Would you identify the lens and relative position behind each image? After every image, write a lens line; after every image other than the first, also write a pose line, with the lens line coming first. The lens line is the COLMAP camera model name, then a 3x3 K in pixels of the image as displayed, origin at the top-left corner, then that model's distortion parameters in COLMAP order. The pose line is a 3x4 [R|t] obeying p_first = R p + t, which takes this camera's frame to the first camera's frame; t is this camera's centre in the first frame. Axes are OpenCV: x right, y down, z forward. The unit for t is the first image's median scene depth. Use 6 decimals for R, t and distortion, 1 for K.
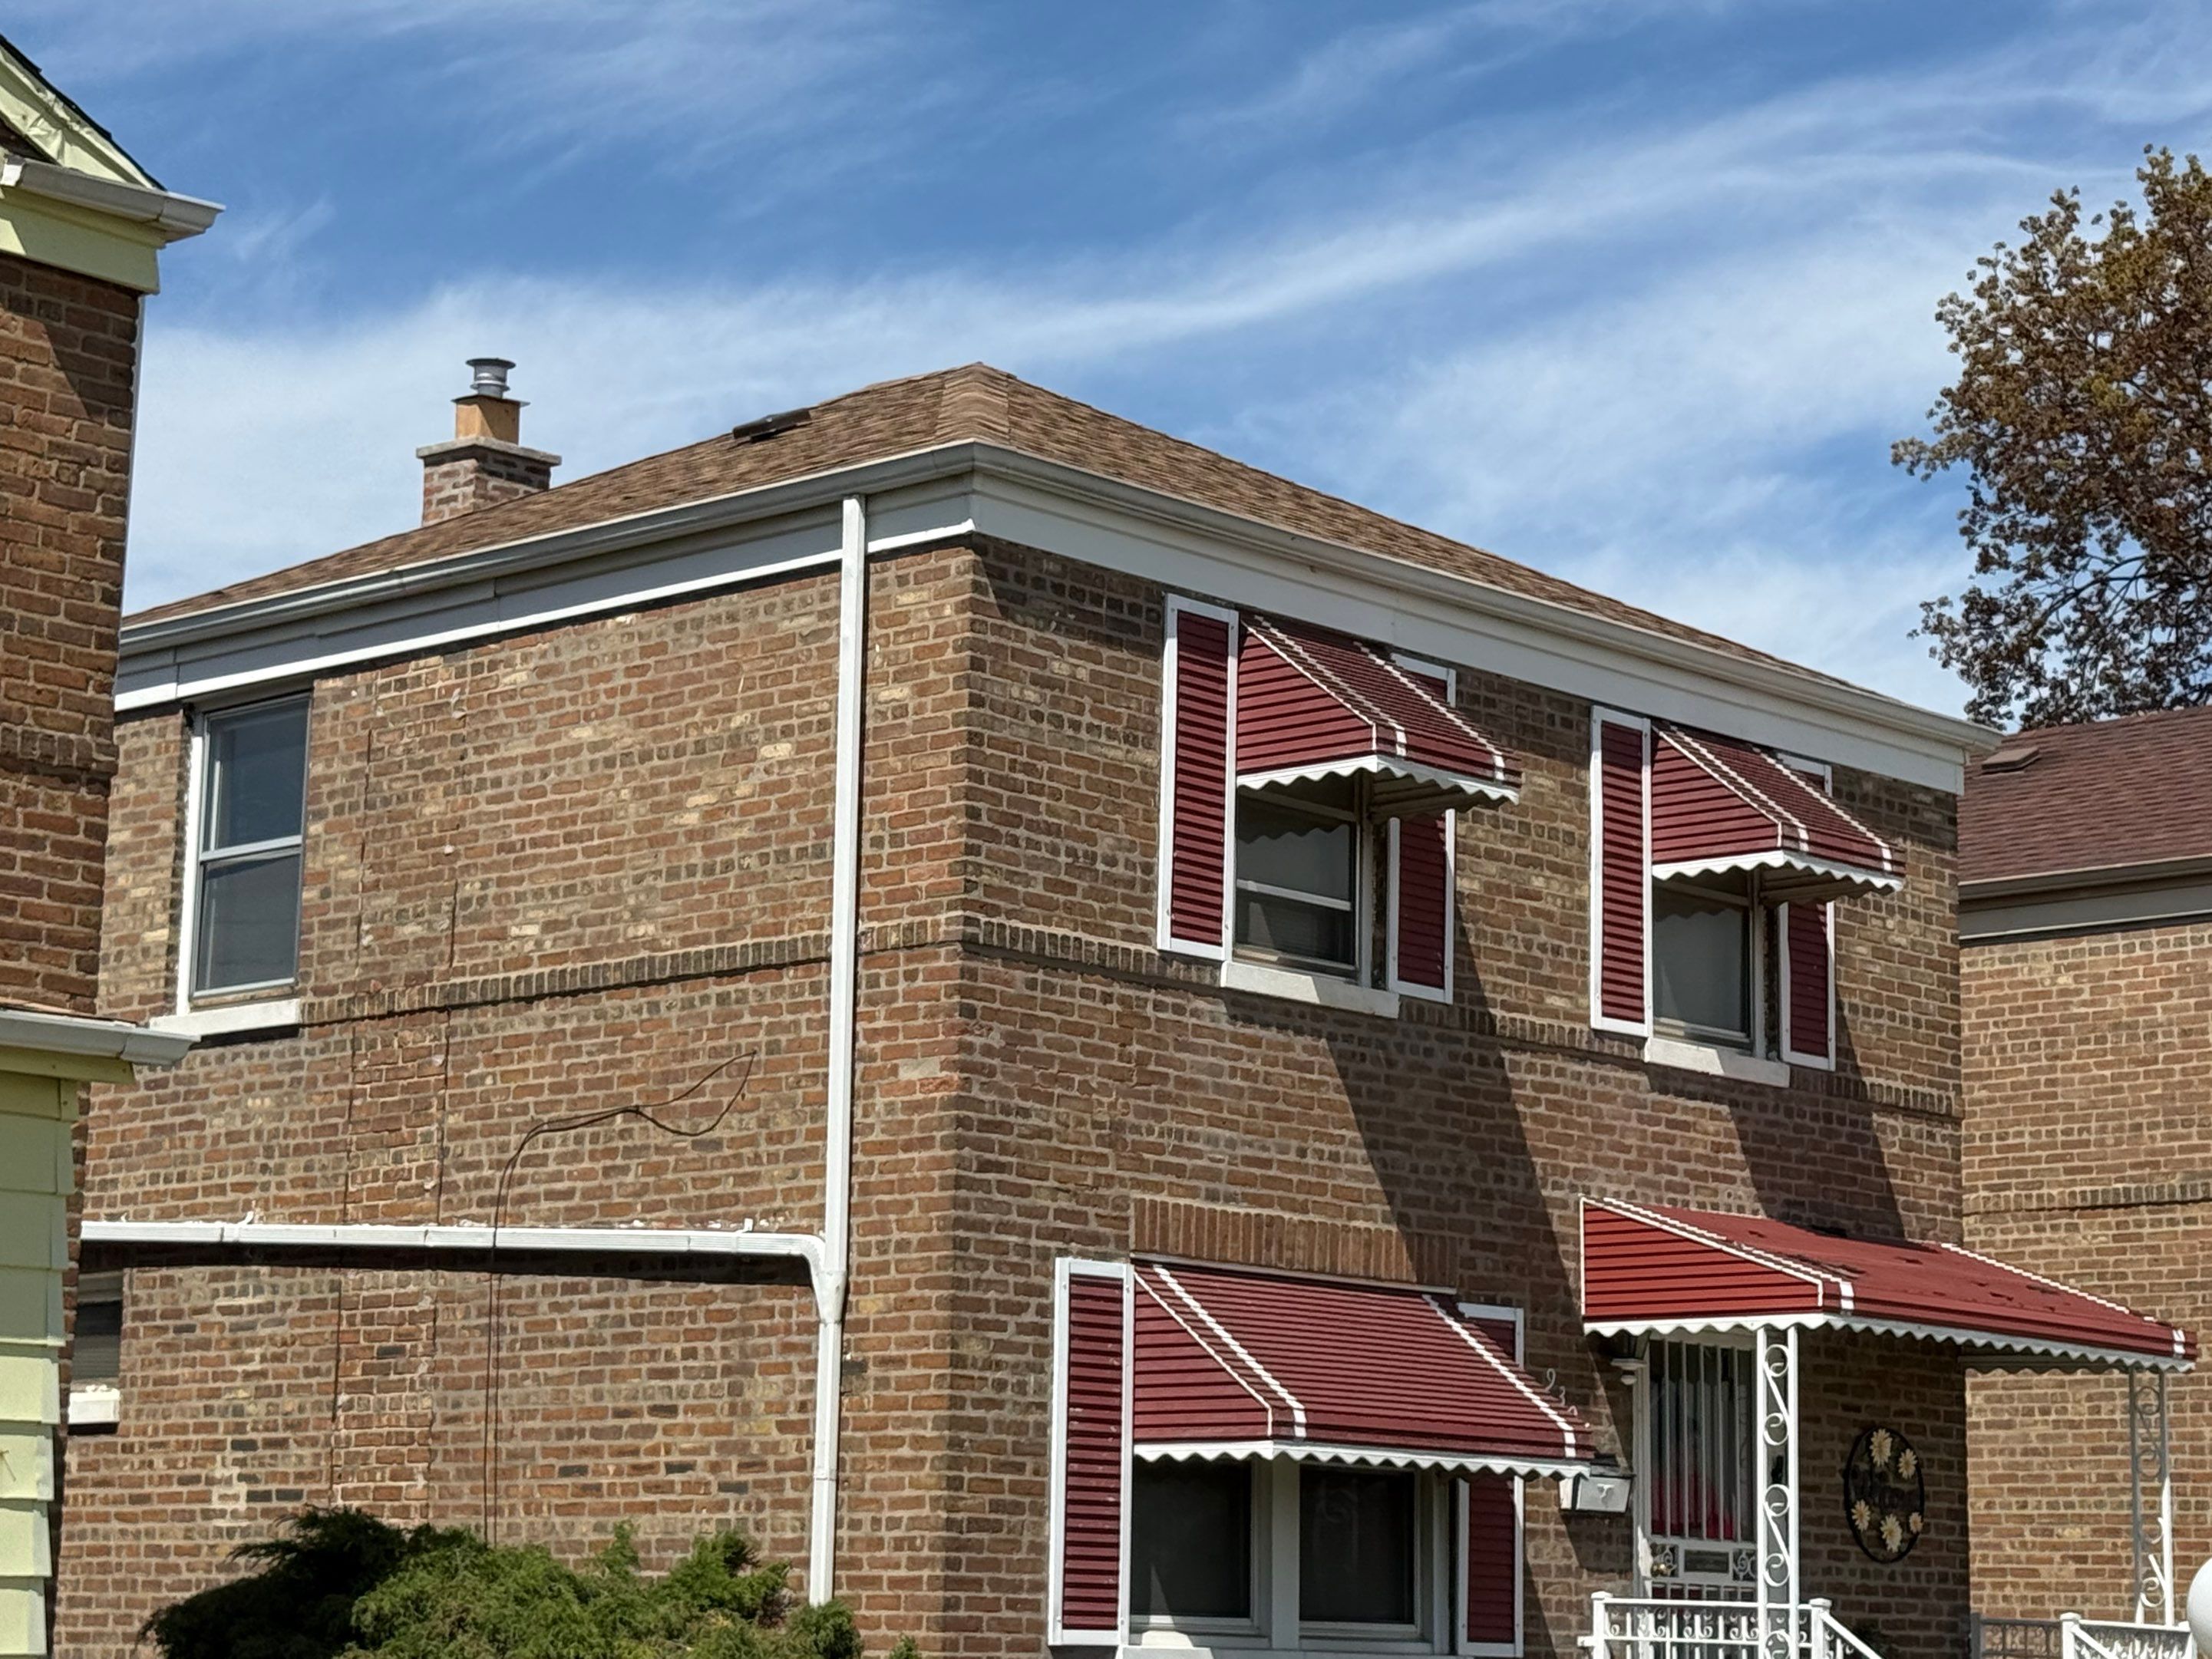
lens RADIAL K [[4619.0, 0, 1105.4], [0, 4619.0, 828.6], [0, 0, 1]] dist [0.054455, 0.296184]
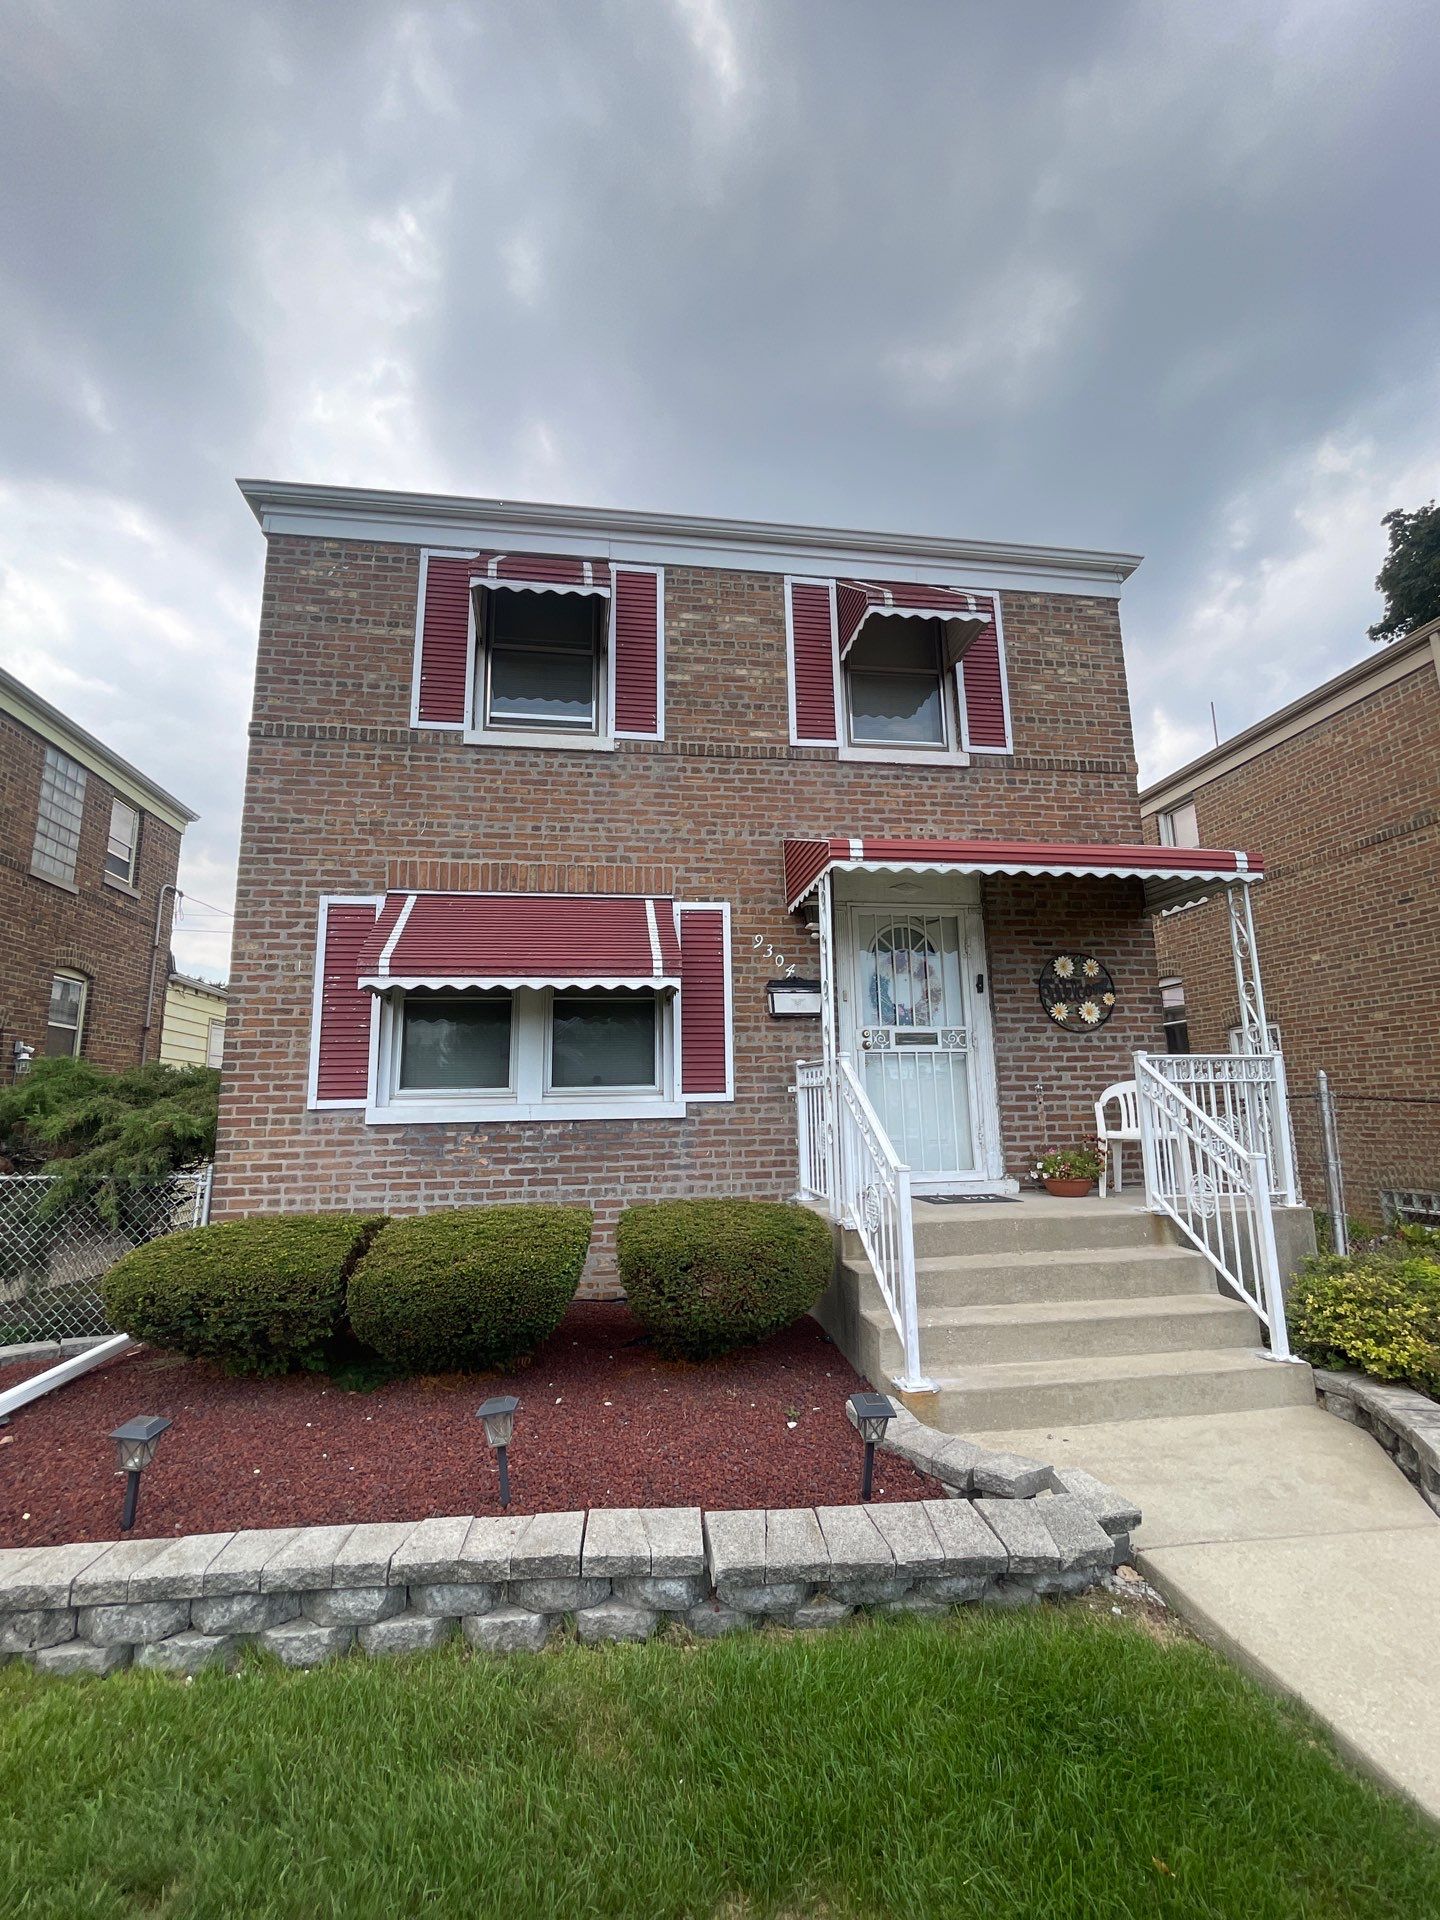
lens RADIAL K [[865.9, 0, 720.0], [0, 865.9, 960.0], [0, 0, 1]] dist [-0.002497, -0.000302]
pose [[0.788145, -0.139714, -0.599423, 0.275136], [0.144988, 0.988633, -0.039796, 0.135539], [0.598169, -0.055544, 0.799443, 0.723868]]
